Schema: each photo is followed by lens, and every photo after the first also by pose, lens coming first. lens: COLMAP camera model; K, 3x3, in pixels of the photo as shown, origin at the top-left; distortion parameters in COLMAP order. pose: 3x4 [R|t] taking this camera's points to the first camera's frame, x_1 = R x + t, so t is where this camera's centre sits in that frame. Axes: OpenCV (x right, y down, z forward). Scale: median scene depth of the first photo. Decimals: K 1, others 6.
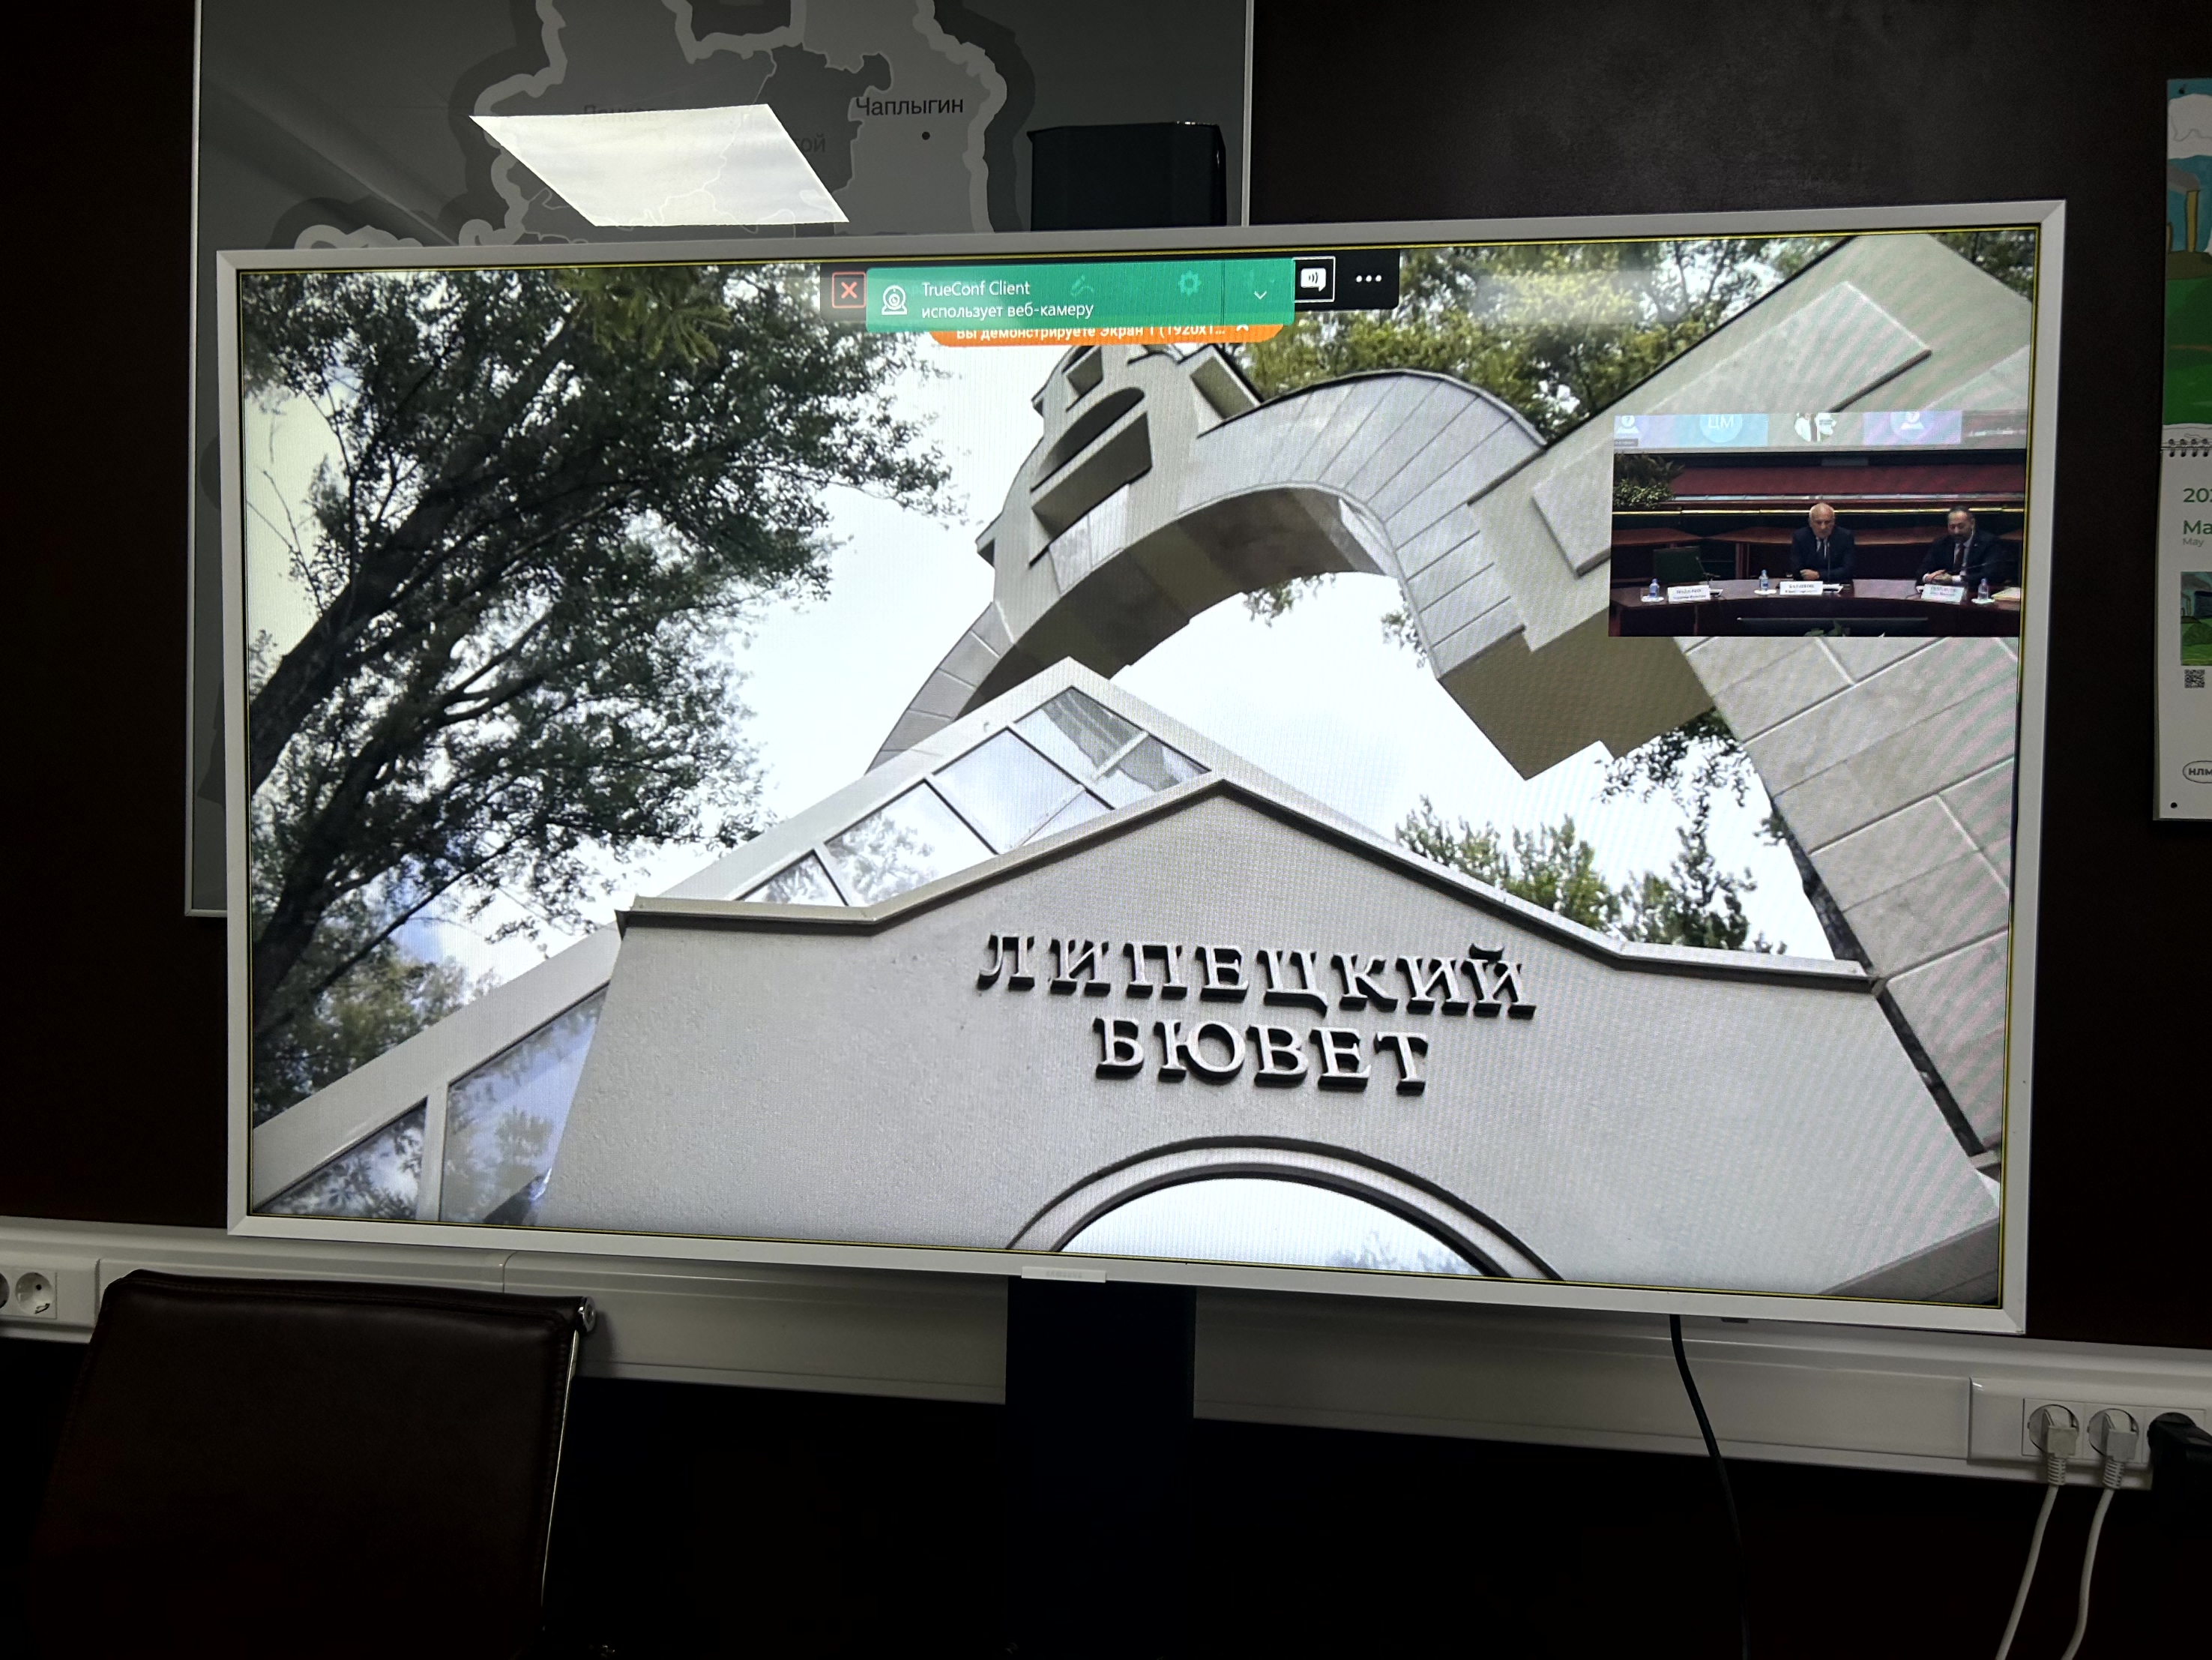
lens RADIAL K [[1739.5, 0, 1106.3], [0, 1739.5, 843.5], [0, 0, 1]] dist [0.052223, -0.057251]
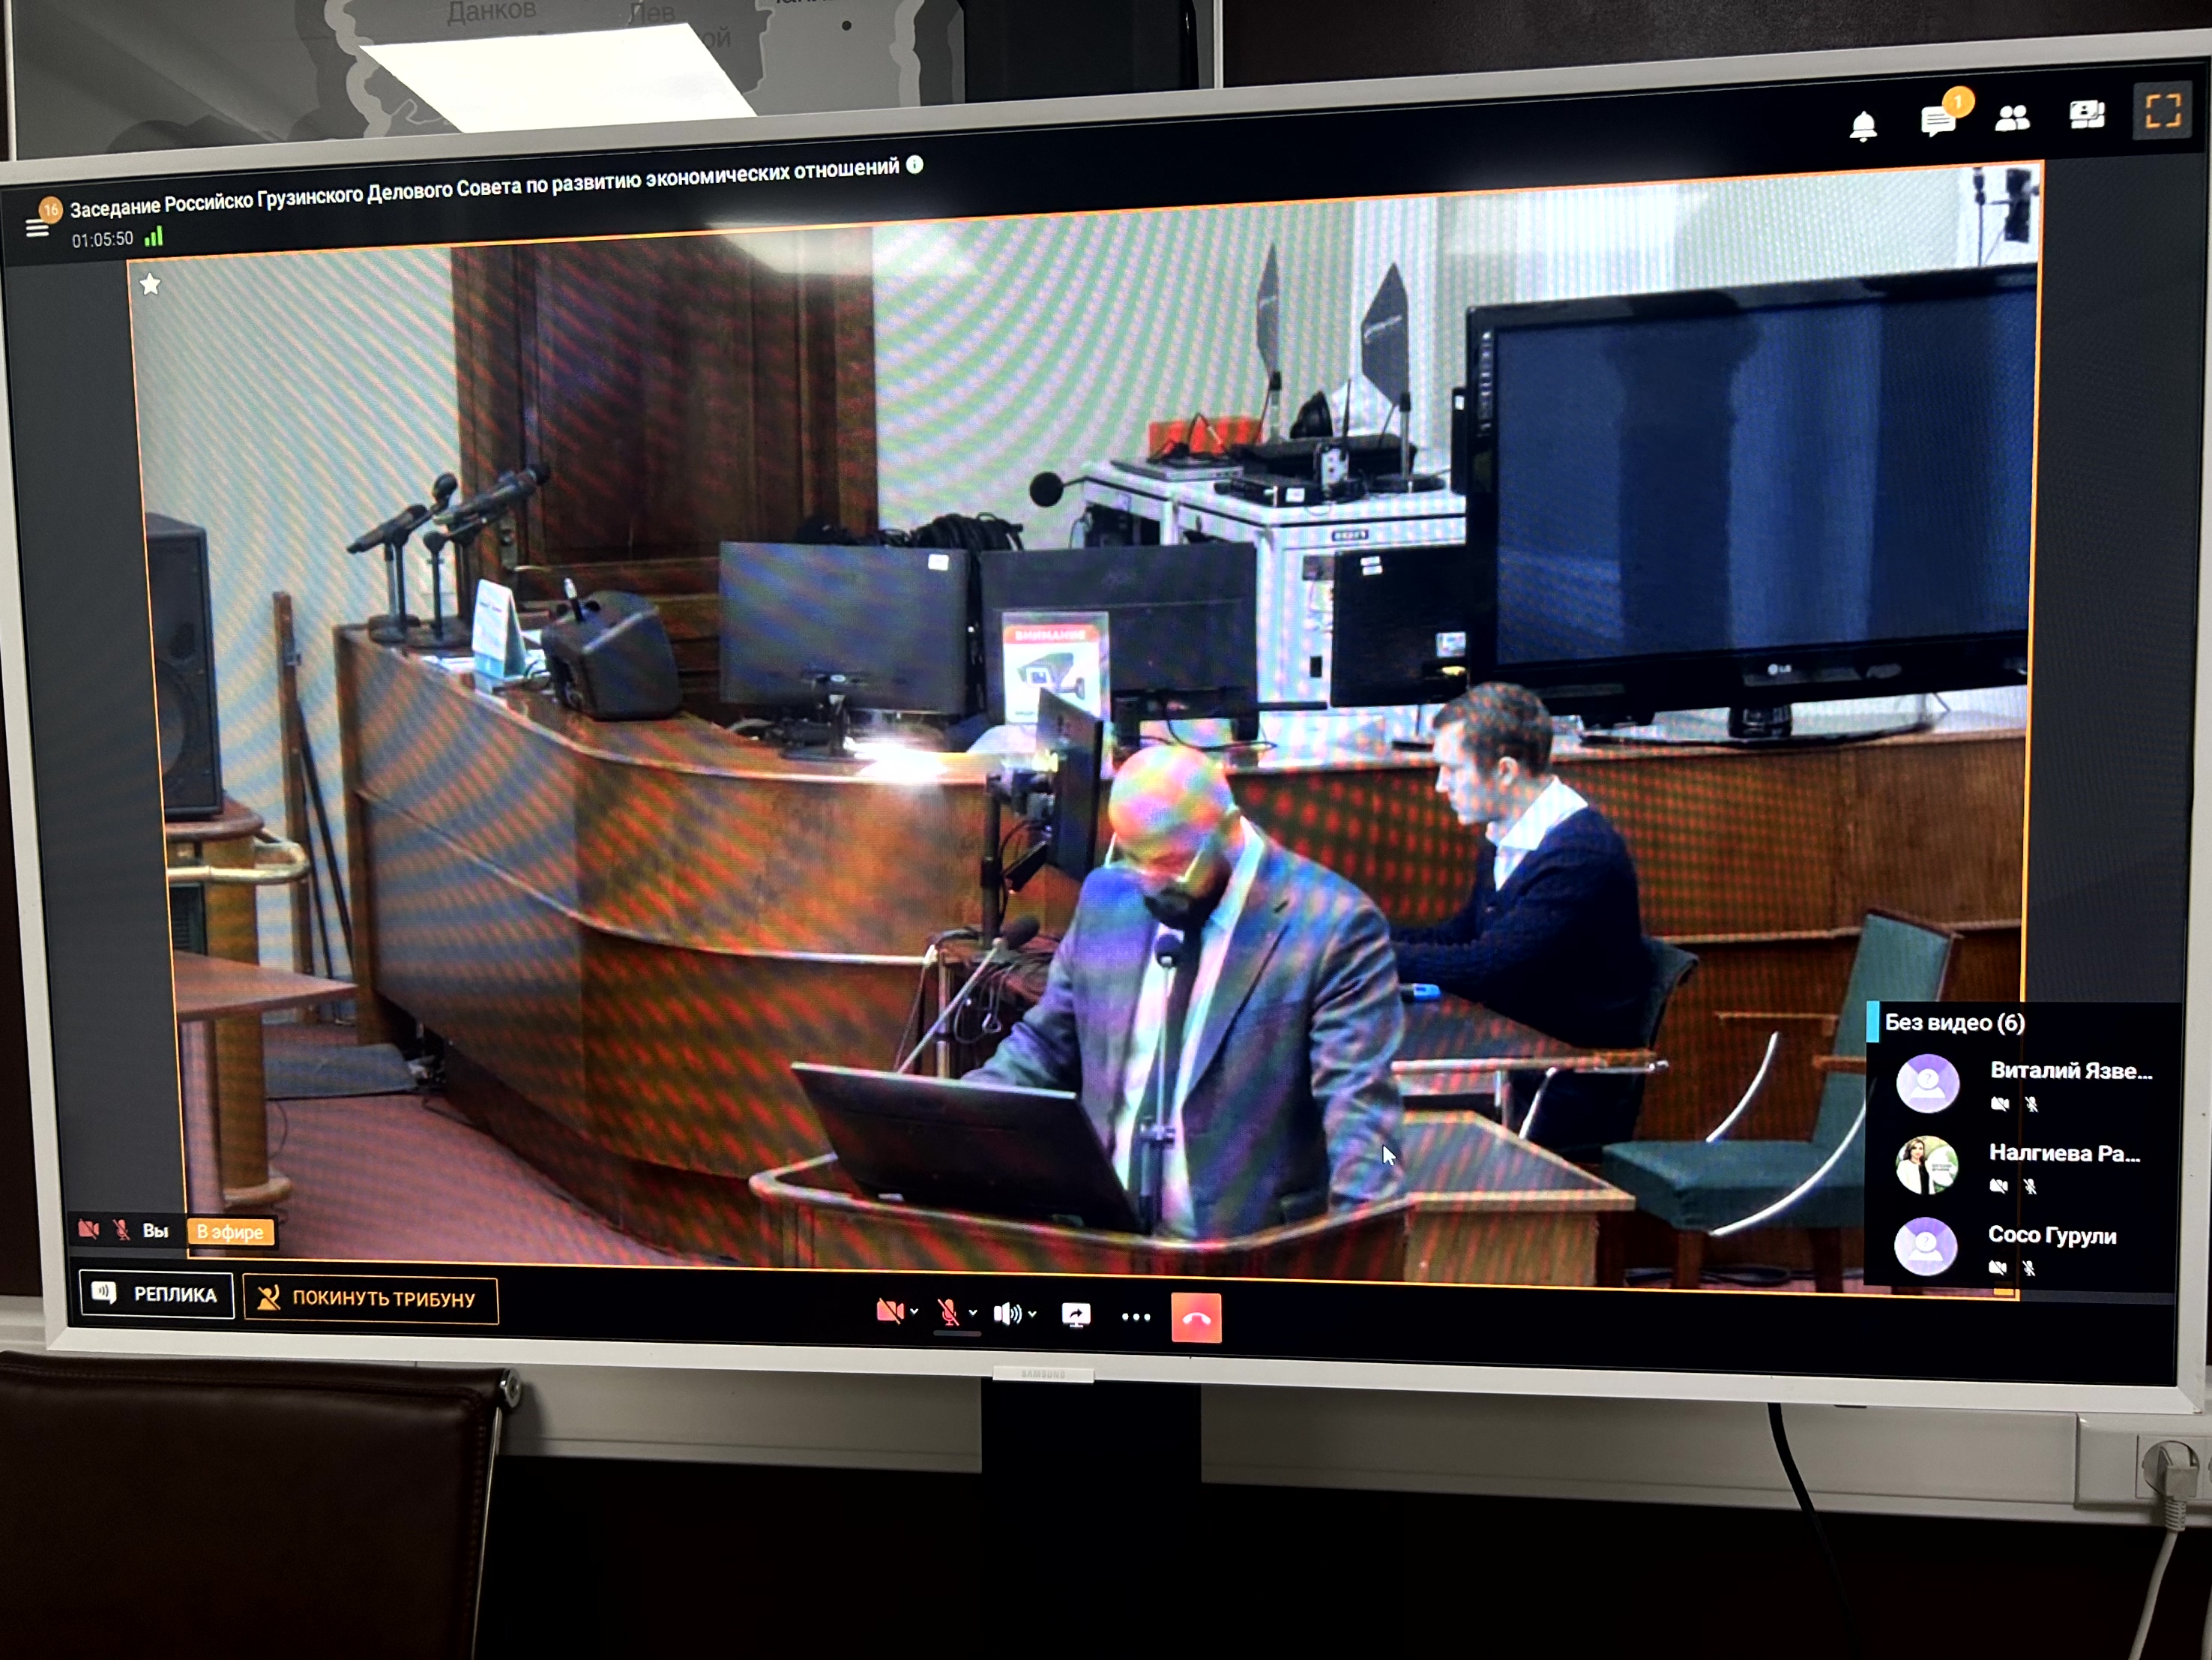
lens RADIAL K [[1697.3, 0, 1110.1], [0, 1697.3, 841.3], [0, 0, 1]] dist [0.054746, -0.066460]
pose [[0.999393, -0.031966, 0.013815, 0.002660], [0.031550, 0.999071, 0.029344, -0.024431], [-0.014740, -0.028891, 0.999474, 0.154140]]
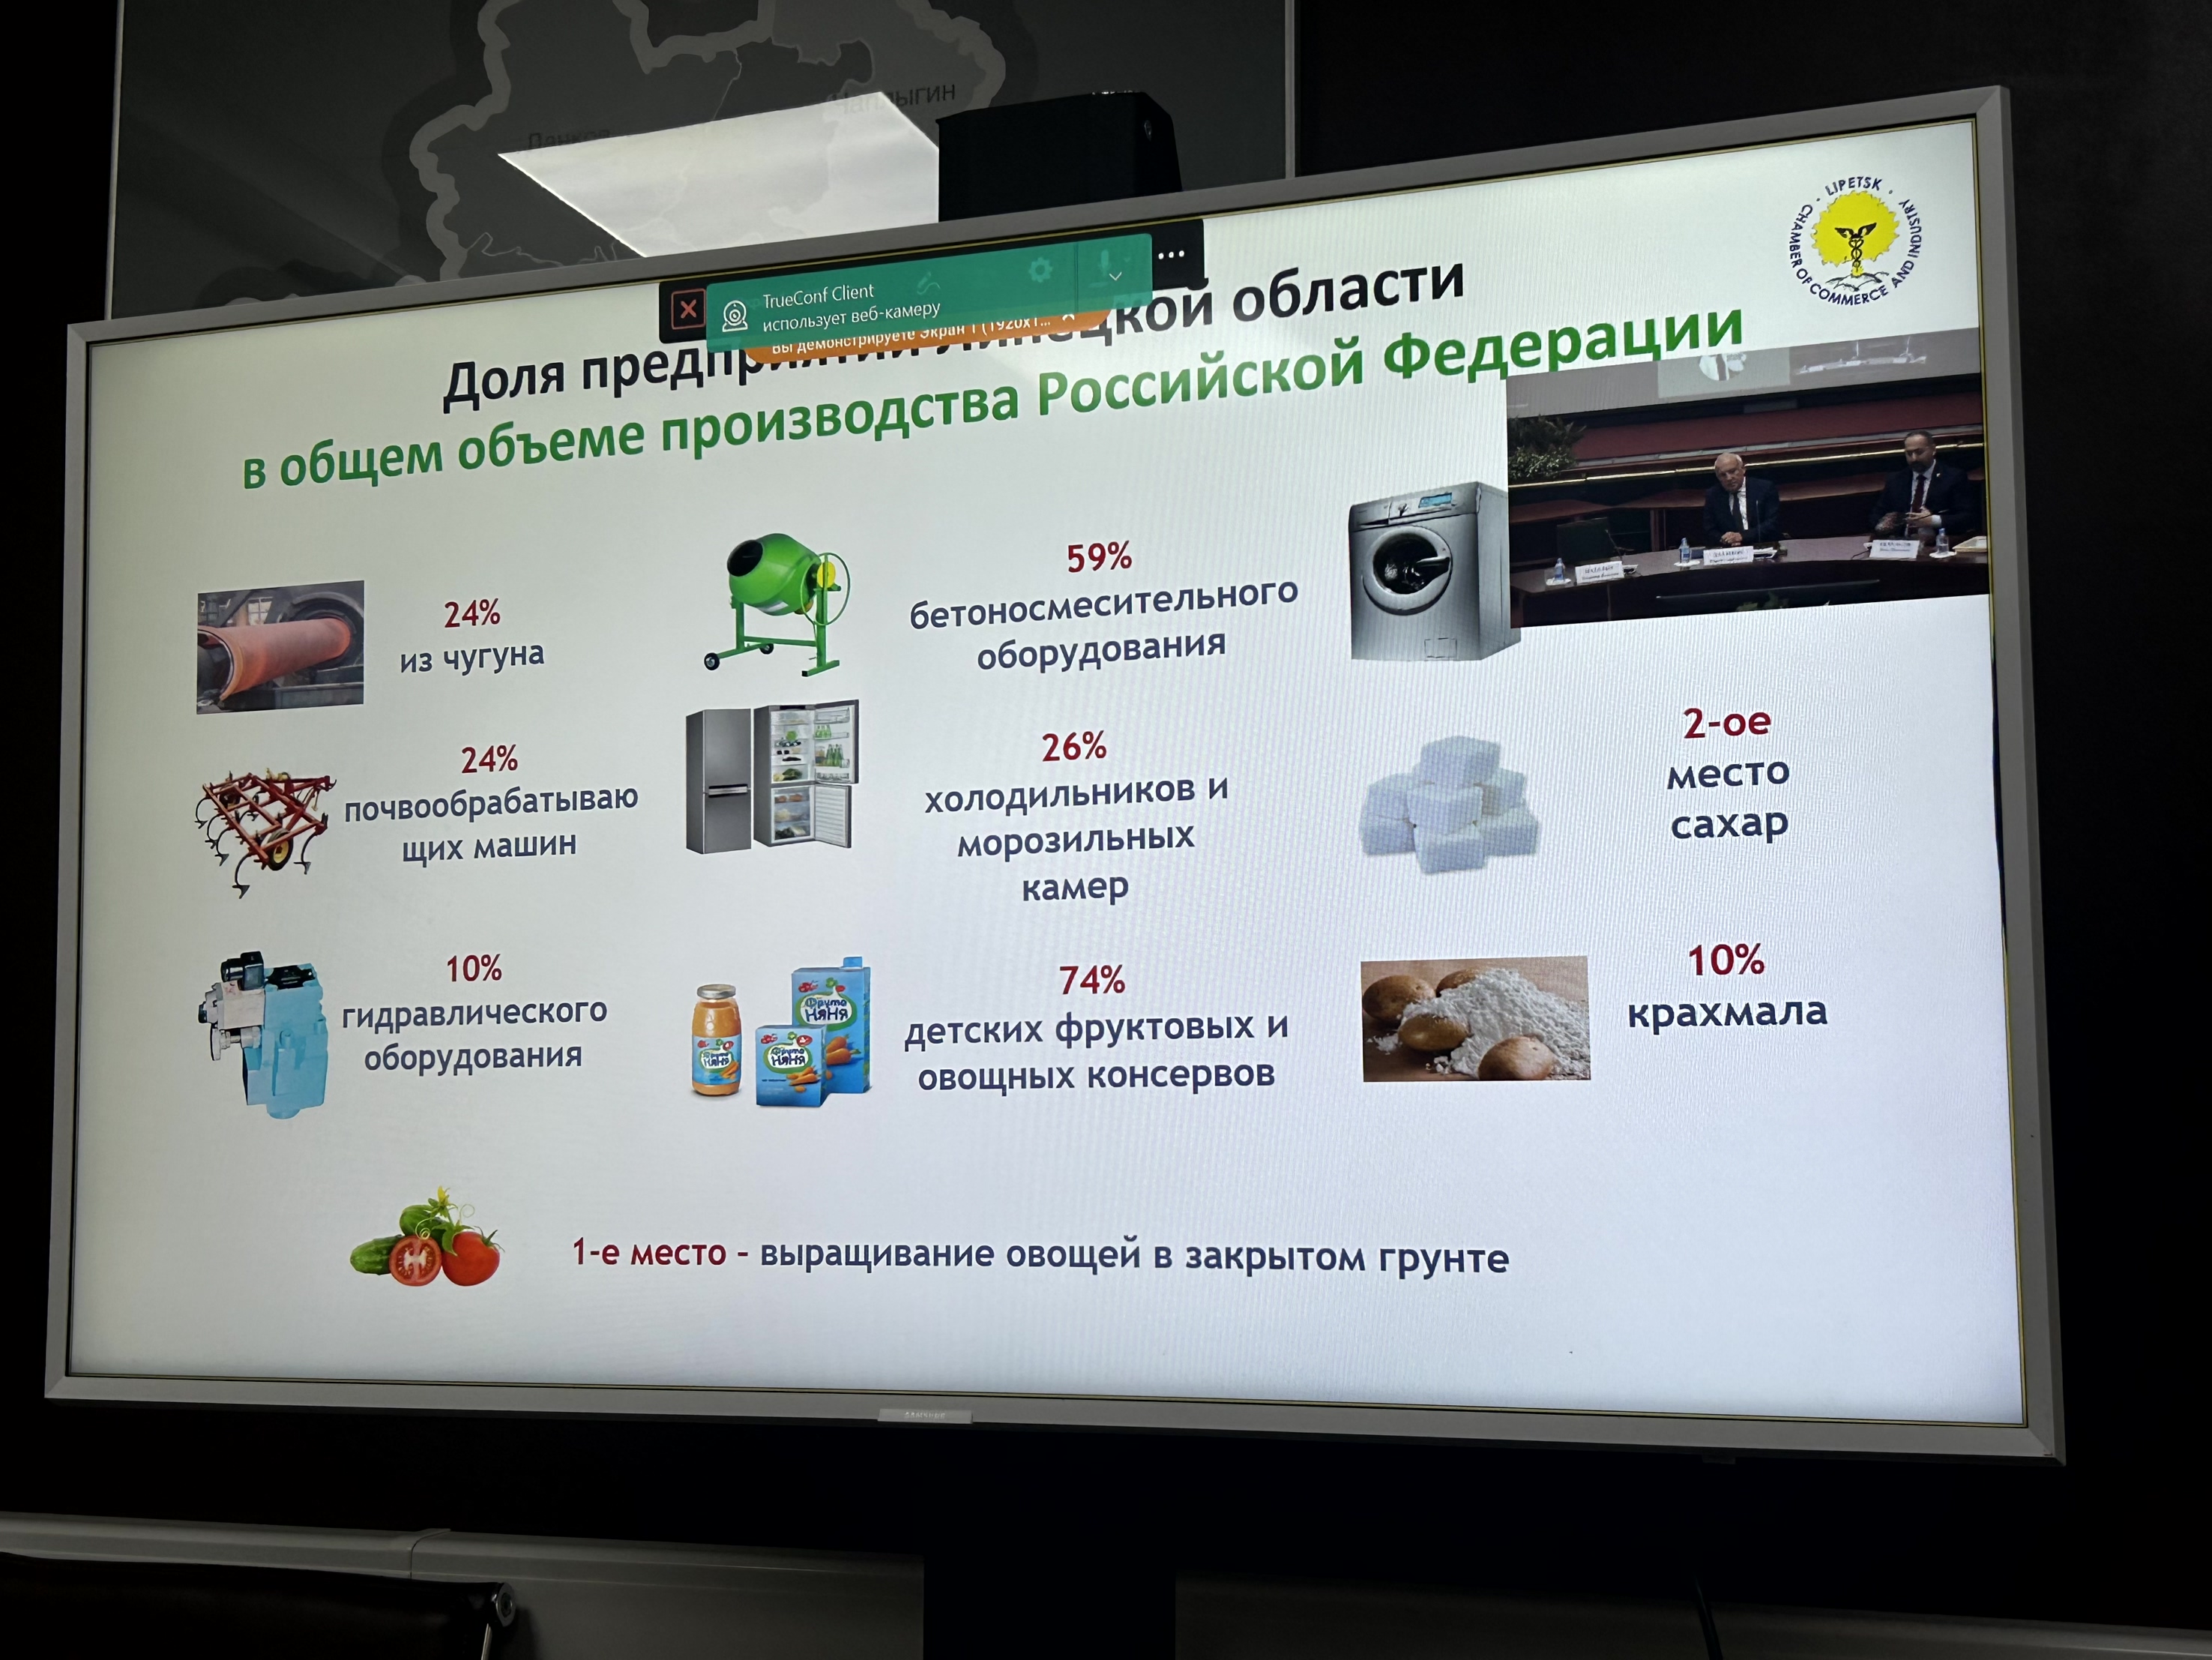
lens RADIAL K [[2971.0, 0, 1106.0], [0, 2971.0, 830.0], [0, 0, 1]] dist [0.313081, -1.316579]
pose [[0.975307, -0.045054, -0.216209, 0.299086], [0.012969, 0.988965, -0.147583, 0.140915], [0.220472, 0.141135, 0.965128, -0.321076]]
